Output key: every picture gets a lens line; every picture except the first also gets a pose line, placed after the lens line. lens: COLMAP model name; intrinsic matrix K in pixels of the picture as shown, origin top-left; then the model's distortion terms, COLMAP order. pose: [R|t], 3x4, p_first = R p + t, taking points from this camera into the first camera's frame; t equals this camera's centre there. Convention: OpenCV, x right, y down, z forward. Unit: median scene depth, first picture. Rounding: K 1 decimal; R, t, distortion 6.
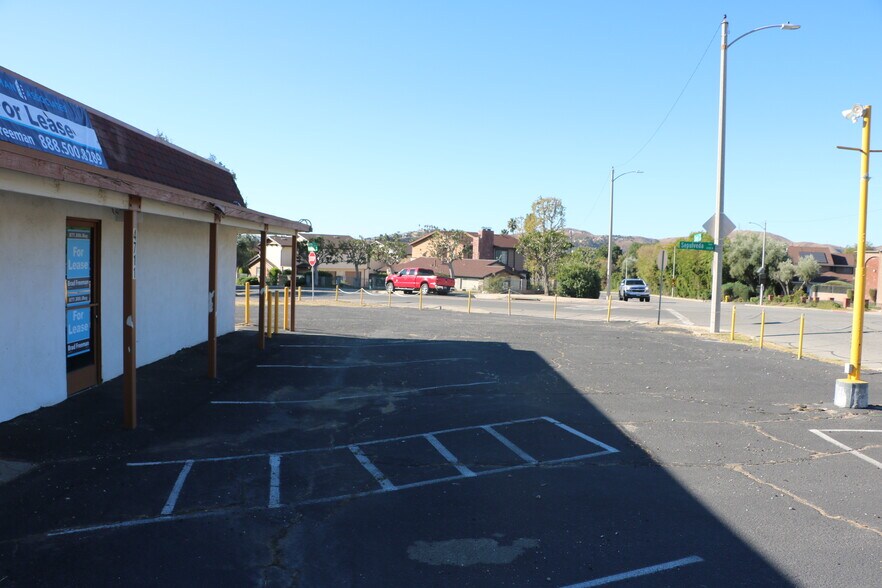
lens RADIAL K [[841.4, 0, 441.0], [0, 841.4, 294.0], [0, 0, 1]] dist [-0.164698, 0.258963]
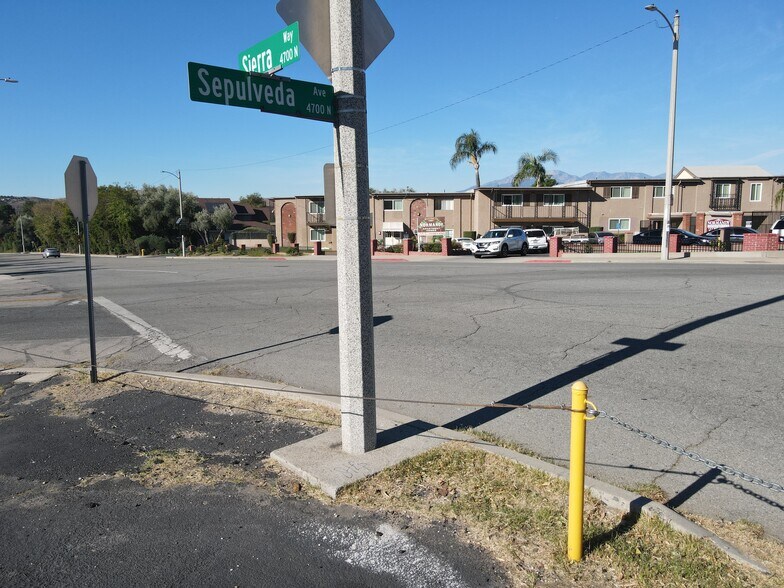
lens RADIAL K [[575.8, 0, 390.4], [0, 575.8, 288.7], [0, 0, 1]] dist [0.007677, 0.013928]
pose [[0.713675, -0.128266, 0.688633, 0.076637], [0.070252, 0.991242, 0.111824, -0.007464], [-0.696945, -0.031429, 0.716436, 0.302300]]
